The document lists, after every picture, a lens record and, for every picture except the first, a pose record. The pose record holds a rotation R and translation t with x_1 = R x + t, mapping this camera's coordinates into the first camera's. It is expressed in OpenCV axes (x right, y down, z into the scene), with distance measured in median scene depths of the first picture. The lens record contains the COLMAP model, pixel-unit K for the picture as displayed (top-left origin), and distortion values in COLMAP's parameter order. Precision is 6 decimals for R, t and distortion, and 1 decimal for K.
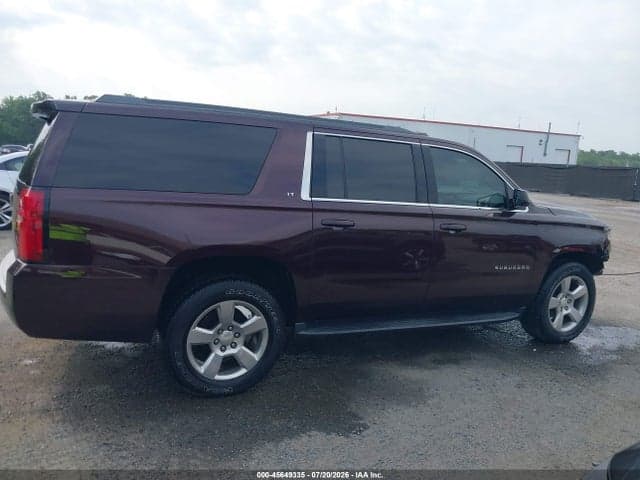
lens RADIAL K [[505.3, 0, 320.0], [0, 505.3, 240.0], [0, 0, 1]] dist [-0.001652, -0.008094]
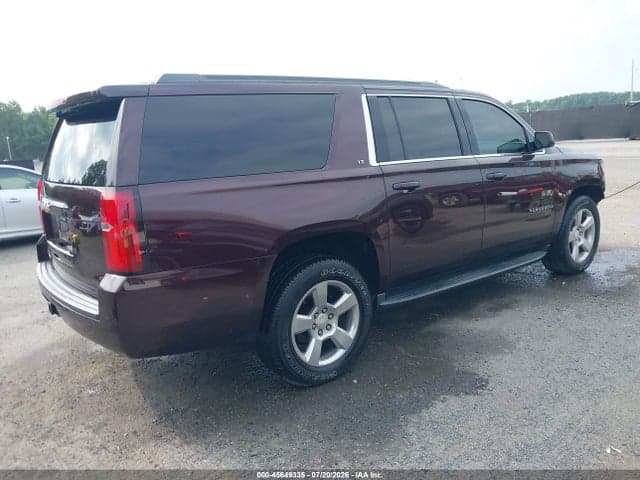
lens RADIAL K [[505.3, 0, 320.0], [0, 505.3, 240.0], [0, 0, 1]] dist [-0.001652, -0.008094]
pose [[0.972386, -0.155769, 0.173786, -0.317255], [0.147208, 0.987211, 0.061193, -0.014129], [-0.181095, -0.033920, 0.982880, 0.074508]]
